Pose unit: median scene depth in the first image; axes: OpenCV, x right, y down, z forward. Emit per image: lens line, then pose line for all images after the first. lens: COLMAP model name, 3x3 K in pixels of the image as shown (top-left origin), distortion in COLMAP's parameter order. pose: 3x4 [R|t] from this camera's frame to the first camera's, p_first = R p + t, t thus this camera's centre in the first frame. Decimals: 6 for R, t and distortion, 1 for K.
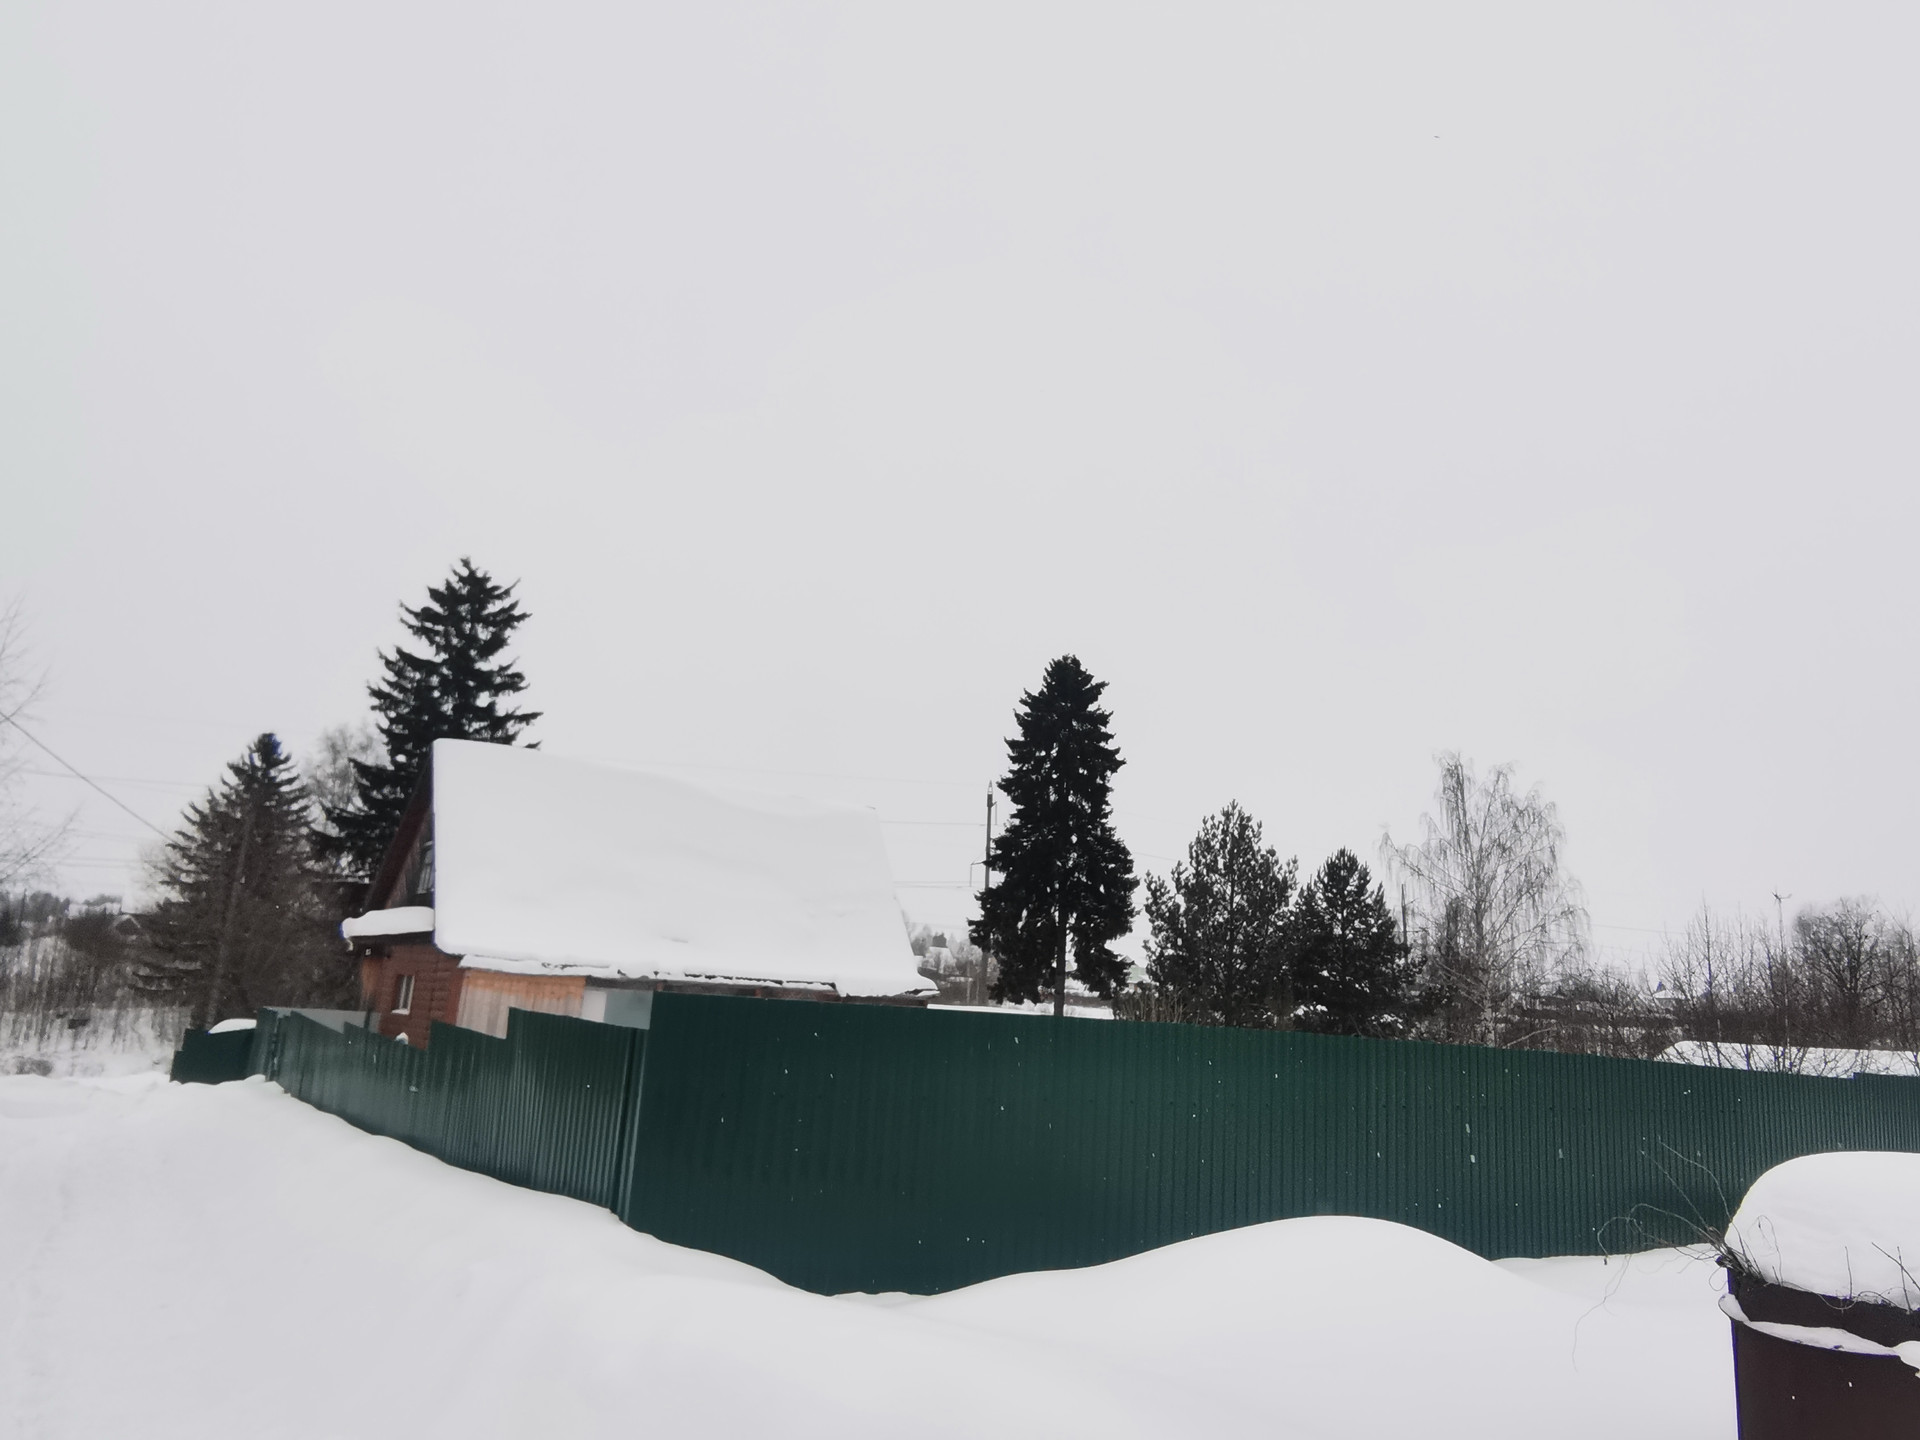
lens RADIAL K [[1248.1, 0, 957.7], [0, 1248.1, 710.7], [0, 0, 1]] dist [0.005291, 0.004389]
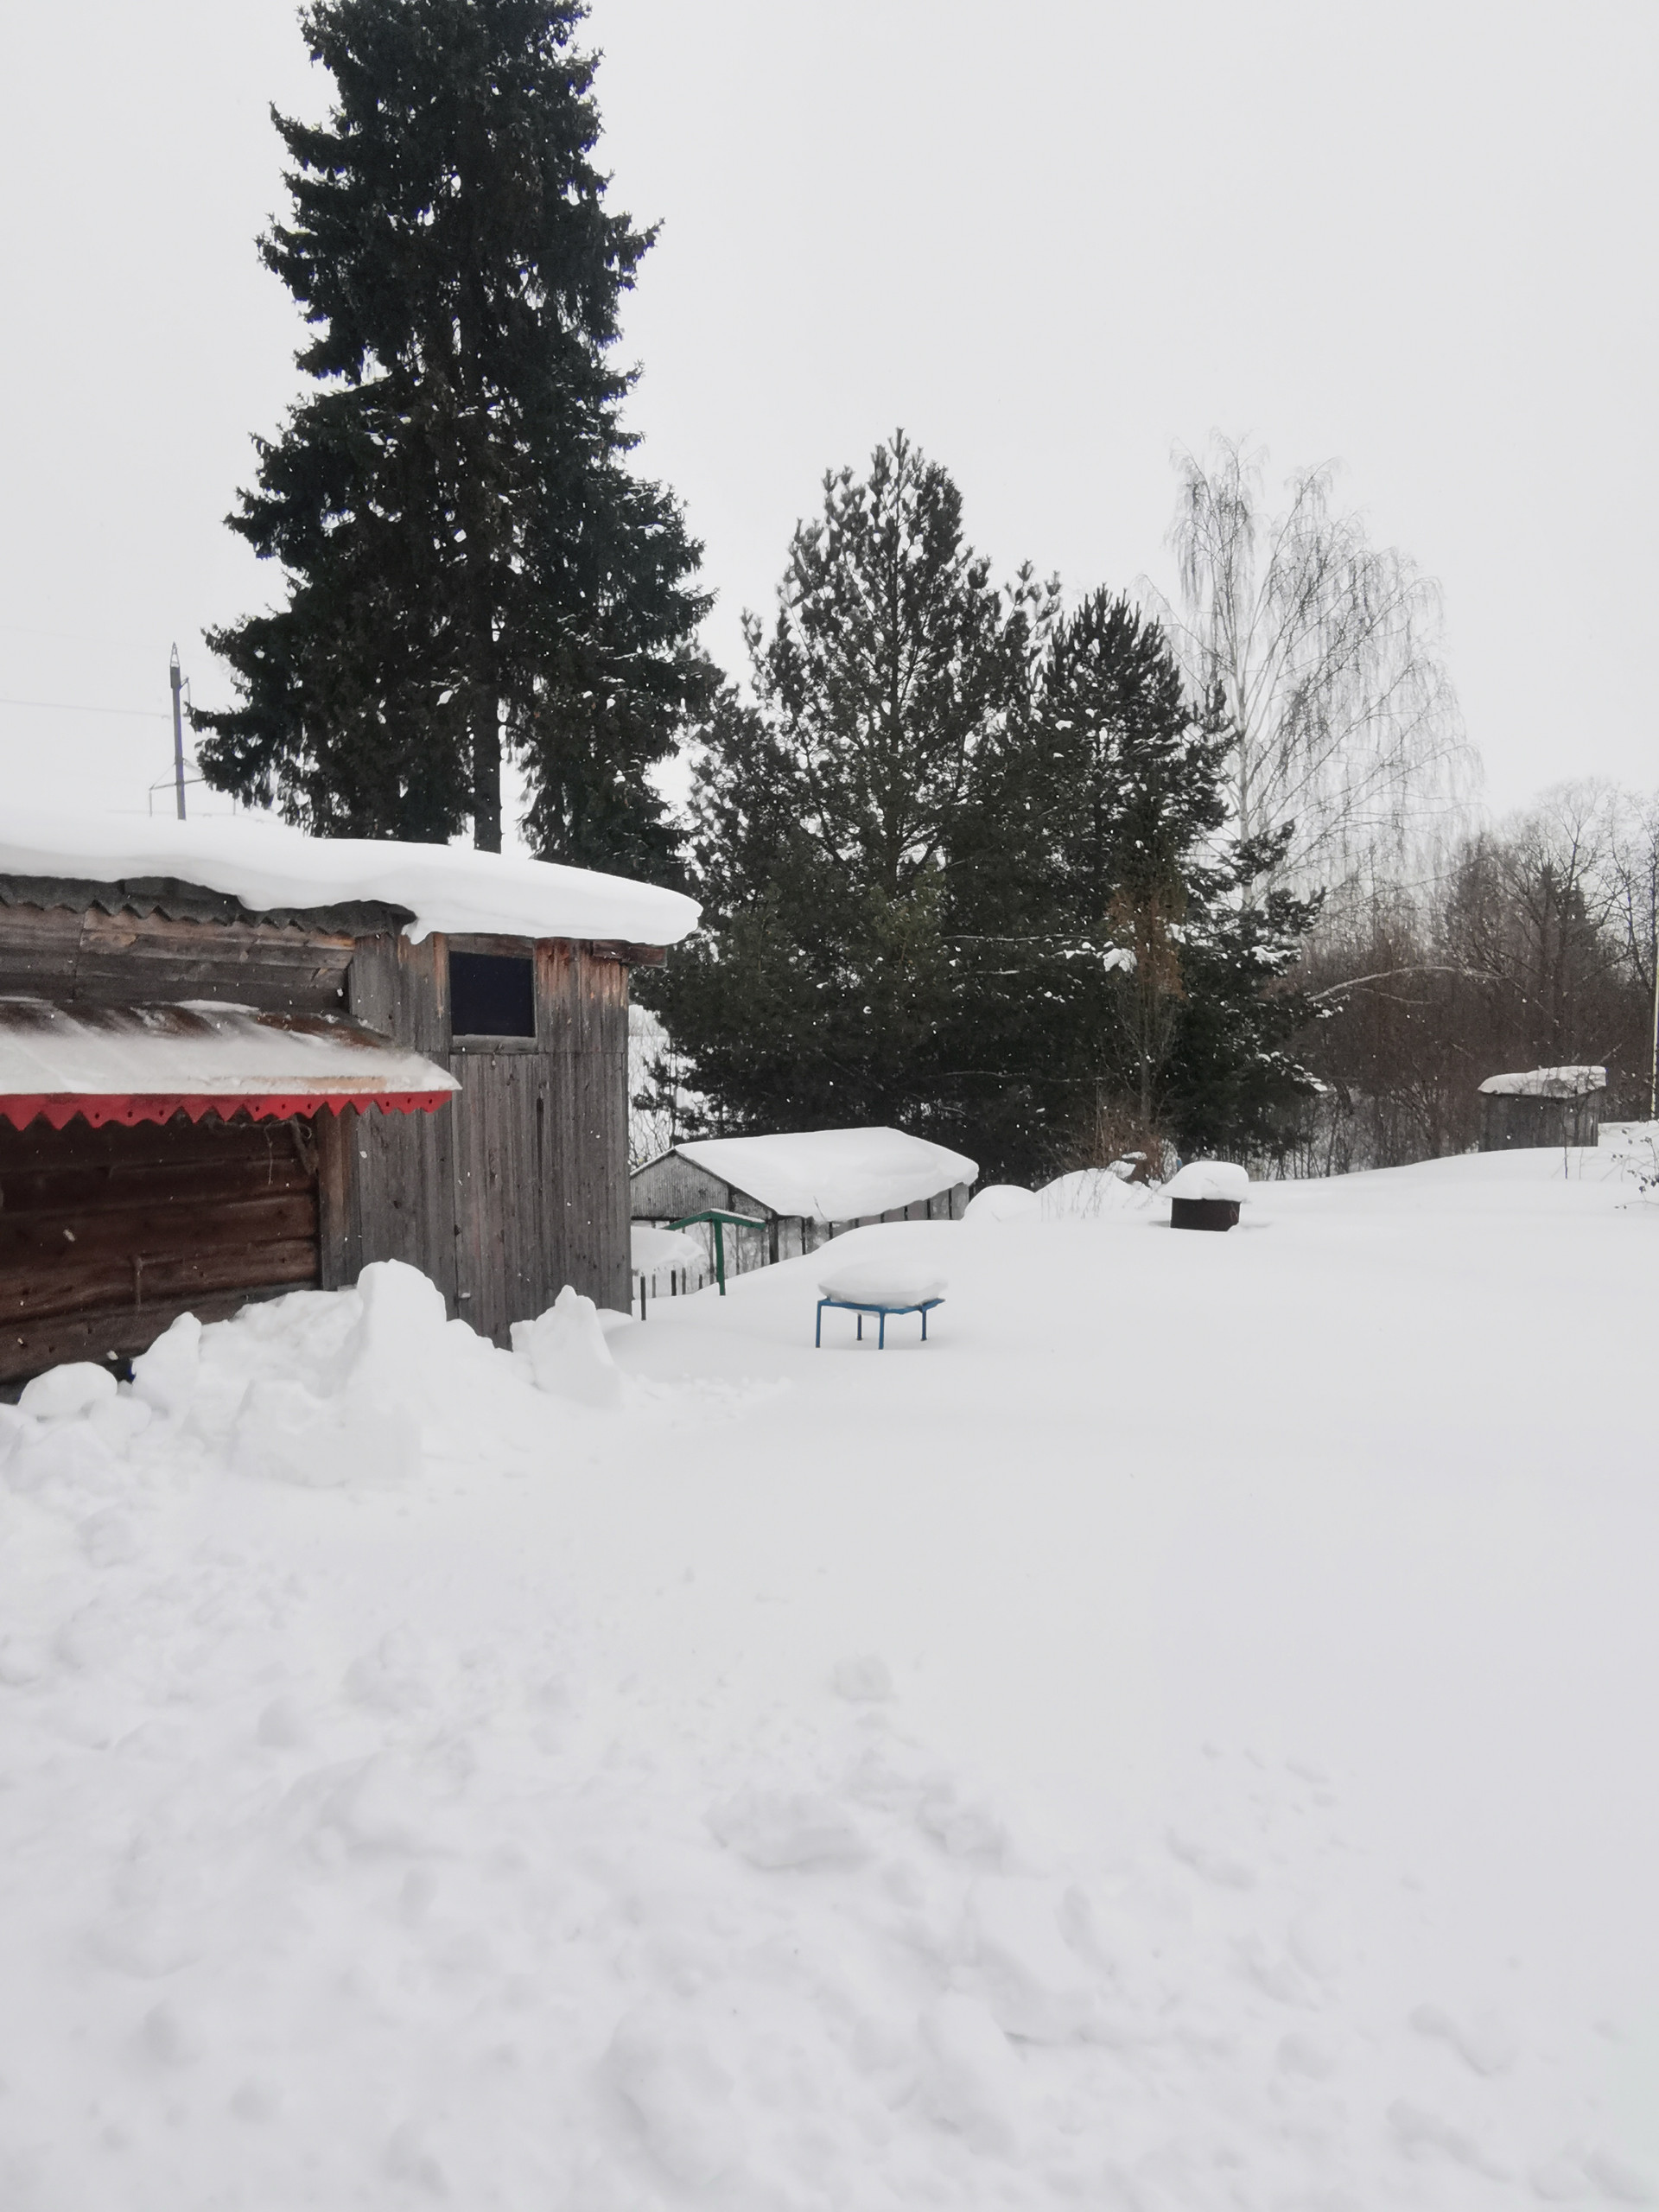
lens RADIAL K [[1438.0, 0, 824.4], [0, 1438.0, 1119.1], [0, 0, 1]] dist [0.005291, 0.004389]
pose [[0.901130, -0.082773, 0.425574, -0.011735], [-0.048208, 0.956388, 0.288094, 0.156812], [-0.430860, -0.280127, 0.857839, 0.588728]]
